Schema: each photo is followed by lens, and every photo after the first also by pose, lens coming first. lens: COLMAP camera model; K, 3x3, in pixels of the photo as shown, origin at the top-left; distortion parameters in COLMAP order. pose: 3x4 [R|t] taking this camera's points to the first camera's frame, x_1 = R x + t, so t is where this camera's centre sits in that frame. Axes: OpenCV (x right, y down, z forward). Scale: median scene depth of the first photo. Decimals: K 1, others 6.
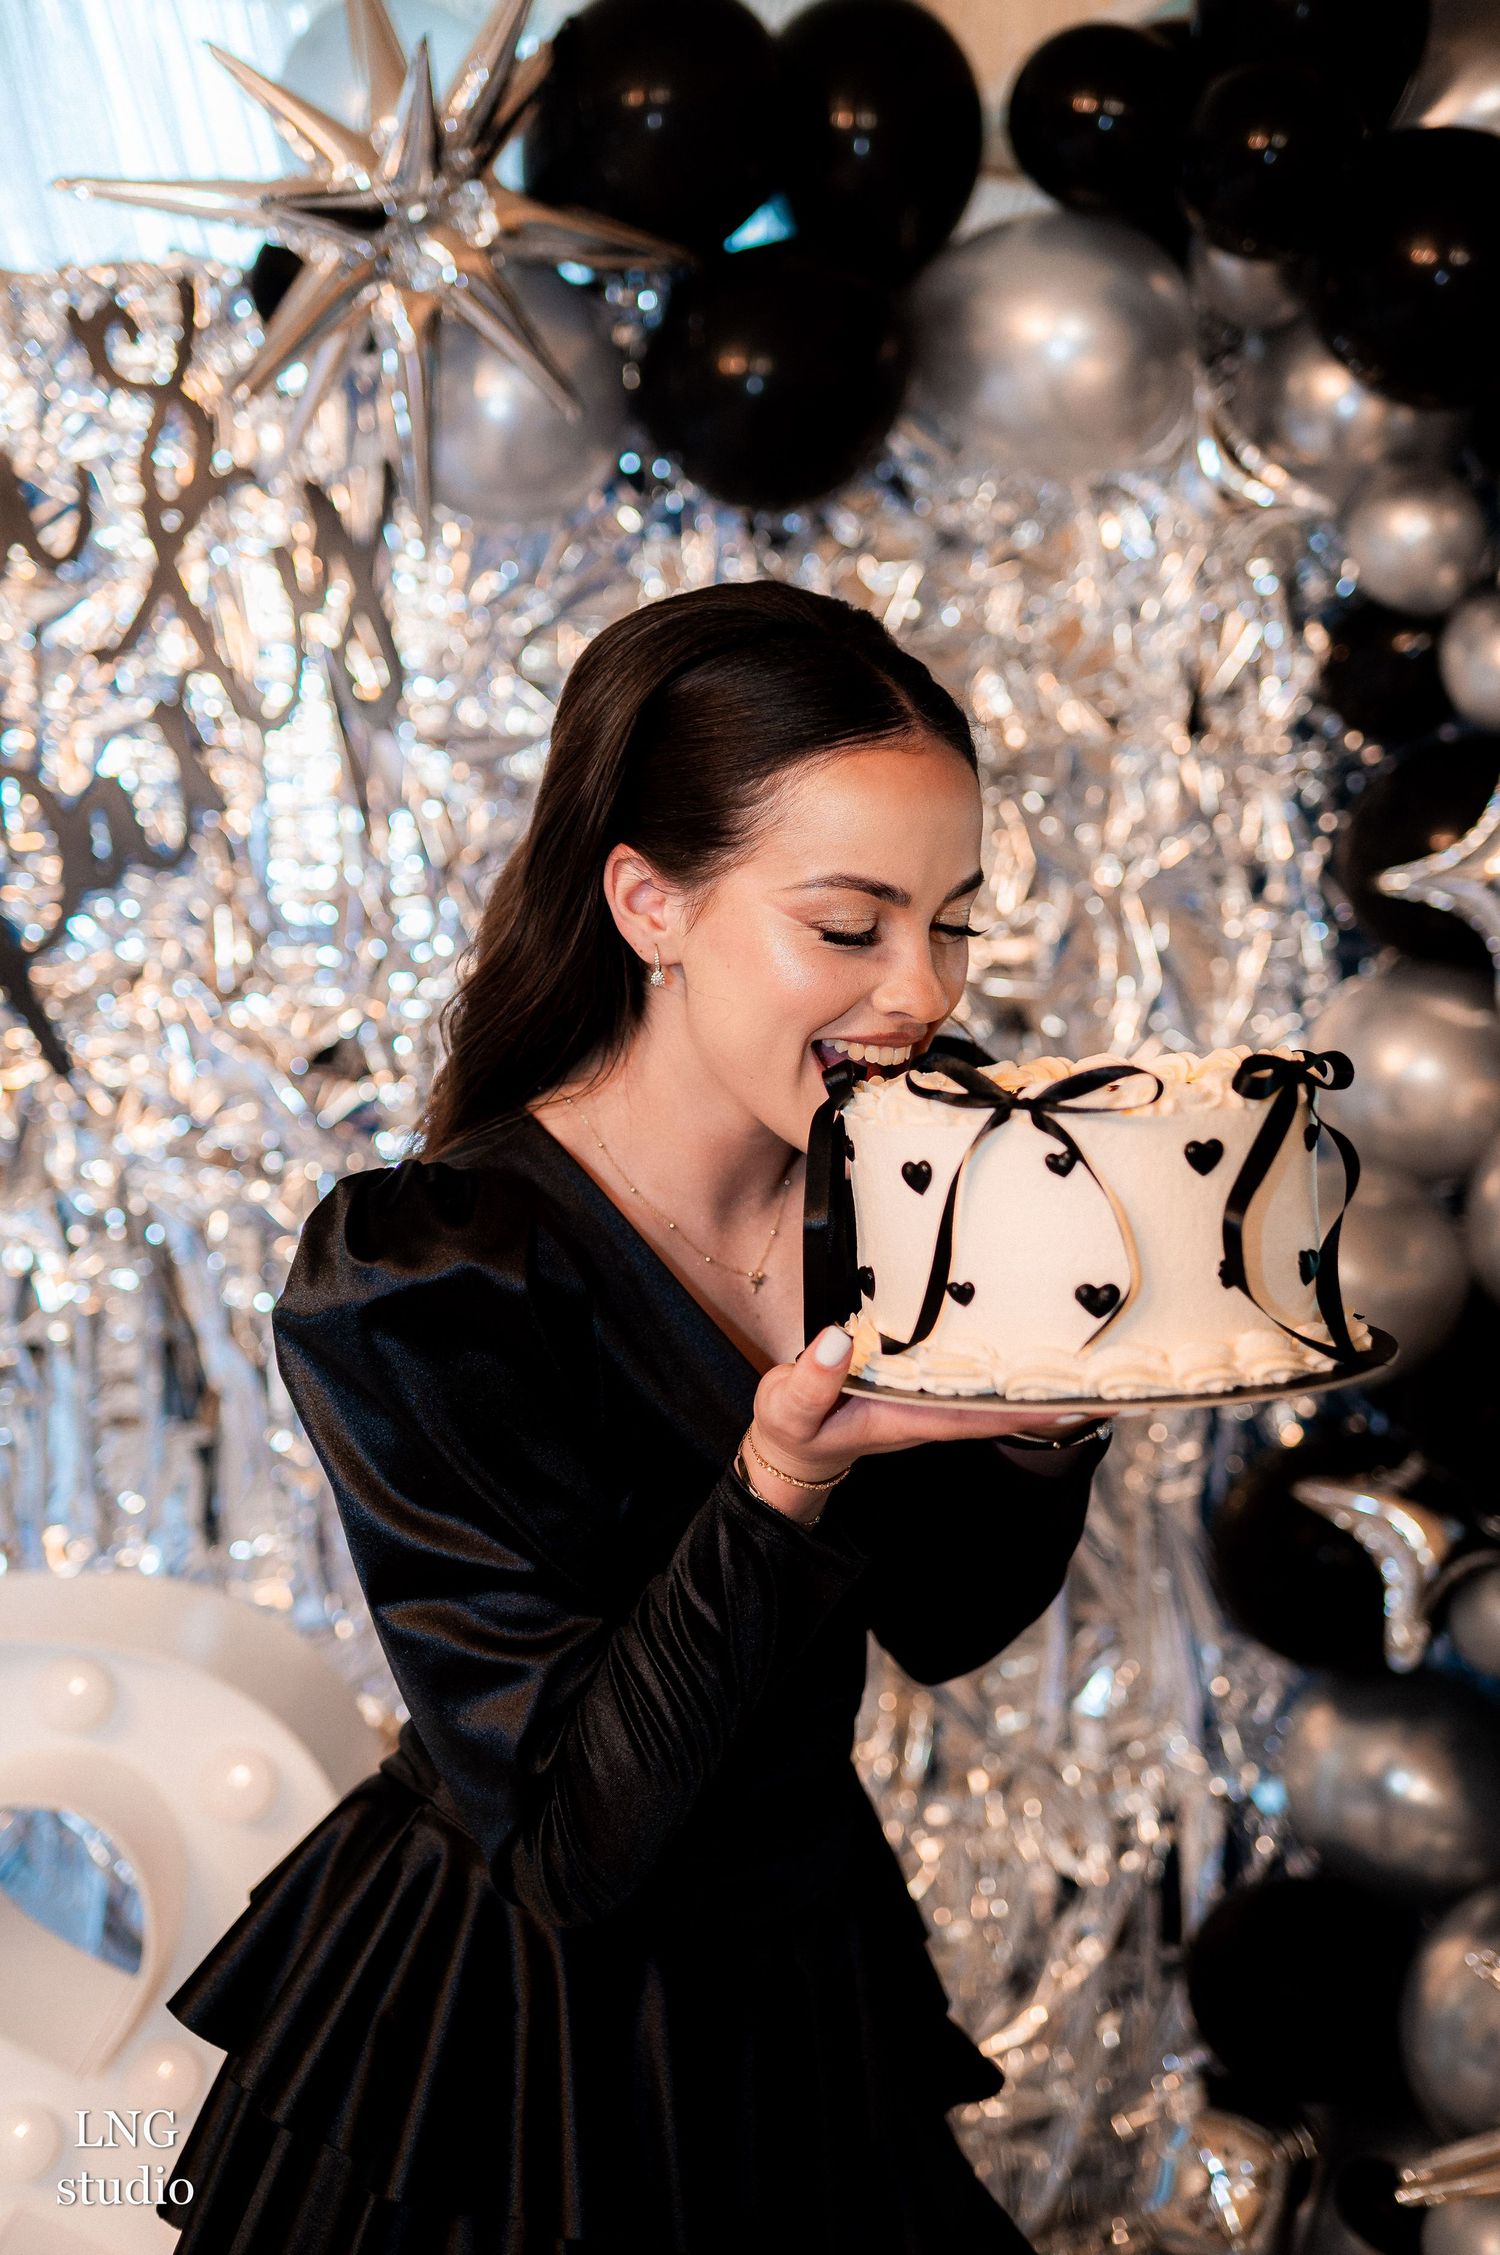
lens RADIAL K [[2315.8, 0, 750.0], [0, 2315.8, 1127.5], [0, 0, 1]] dist [0.016902, 0.014685]
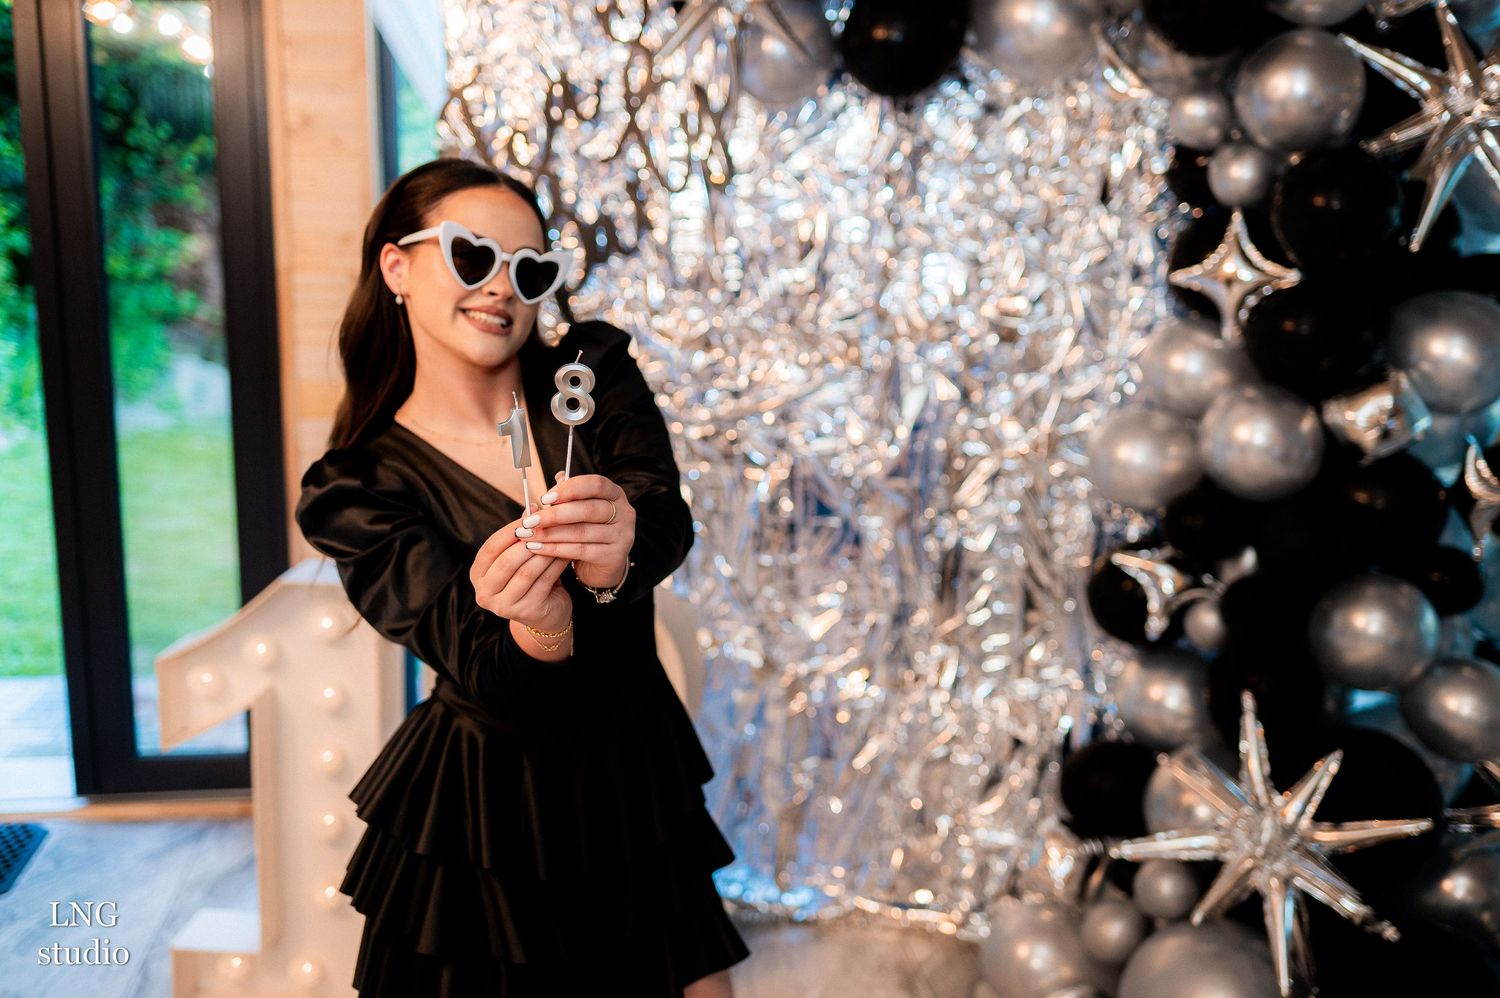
lens RADIAL K [[1463.1, 0, 750.0], [0, 1463.1, 499.0], [0, 0, 1]] dist [-0.006952, 0.001210]
pose [[0.979837, 0.055788, -0.191854, 0.151881], [-0.042851, 0.996560, 0.070934, 0.018397], [0.195151, -0.061283, 0.978857, -0.386680]]
